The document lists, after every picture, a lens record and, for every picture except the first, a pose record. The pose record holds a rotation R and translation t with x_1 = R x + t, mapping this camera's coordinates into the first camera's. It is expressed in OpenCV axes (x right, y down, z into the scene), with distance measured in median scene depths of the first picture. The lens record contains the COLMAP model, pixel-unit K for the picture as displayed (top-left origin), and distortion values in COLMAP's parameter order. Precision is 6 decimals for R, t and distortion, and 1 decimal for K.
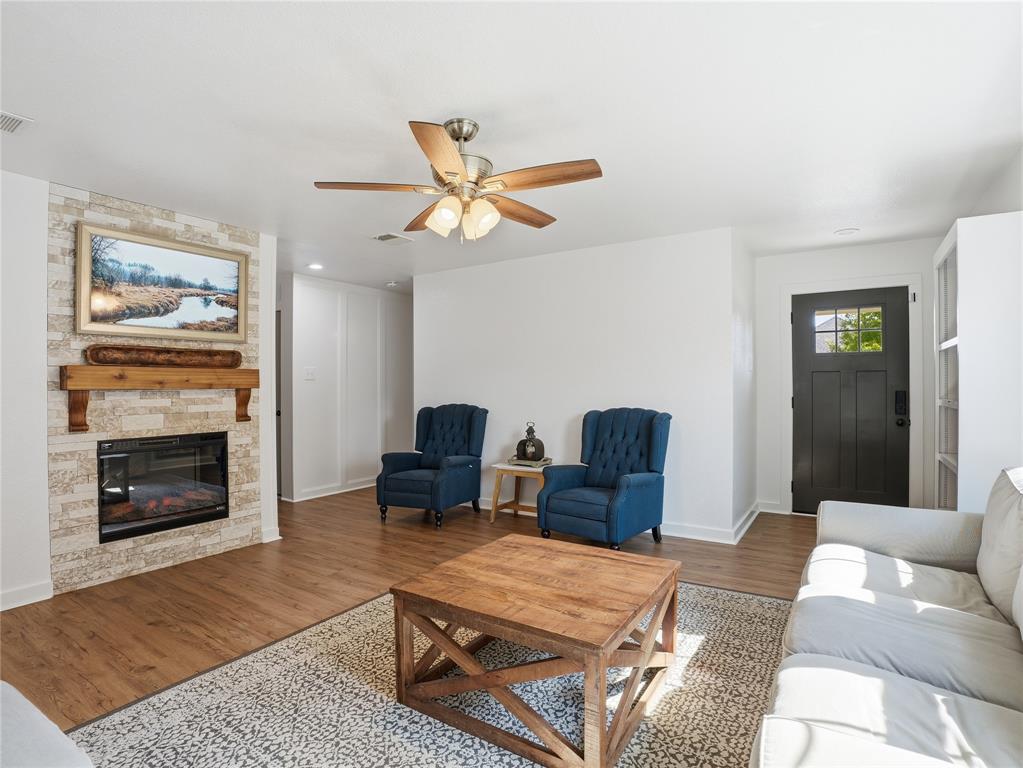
lens RADIAL K [[524.6, 0, 521.9], [0, 524.6, 384.6], [0, 0, 1]] dist [-0.019335, 0.002799]
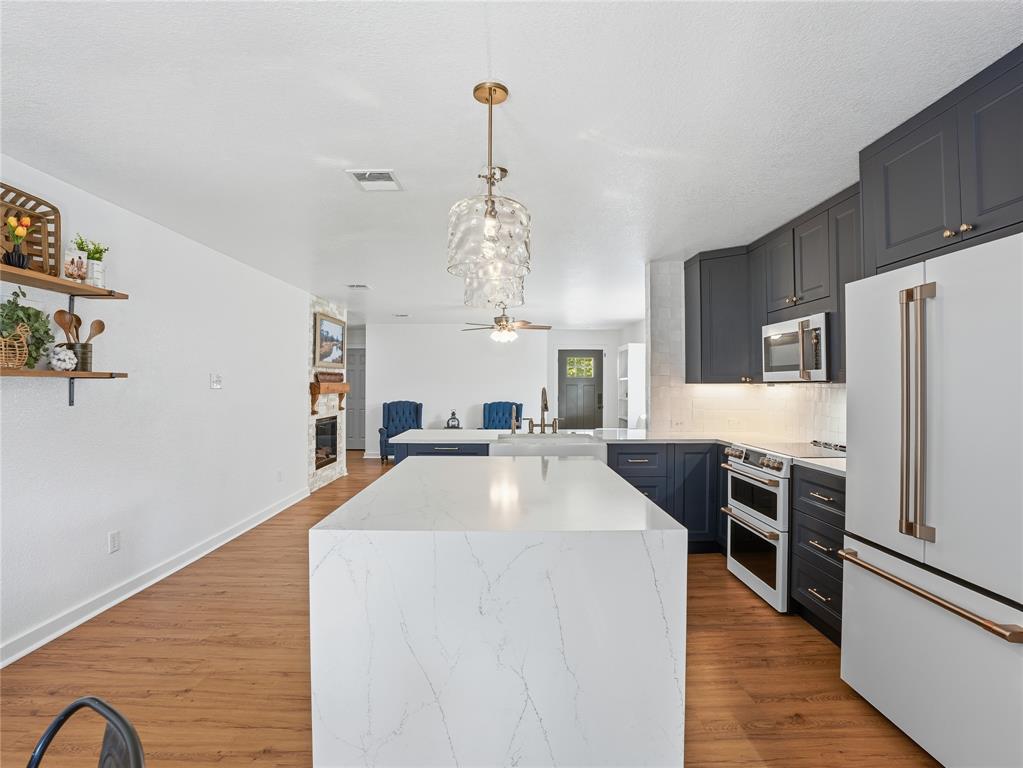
lens RADIAL K [[552.3, 0, 505.1], [0, 552.3, 381.4], [0, 0, 1]] dist [-0.018117, 0.000393]
pose [[0.837221, 0.012041, 0.546733, -1.026564], [-0.014392, 0.999896, 0.000017, -0.037714], [-0.546676, -0.007883, 0.837307, -0.887599]]
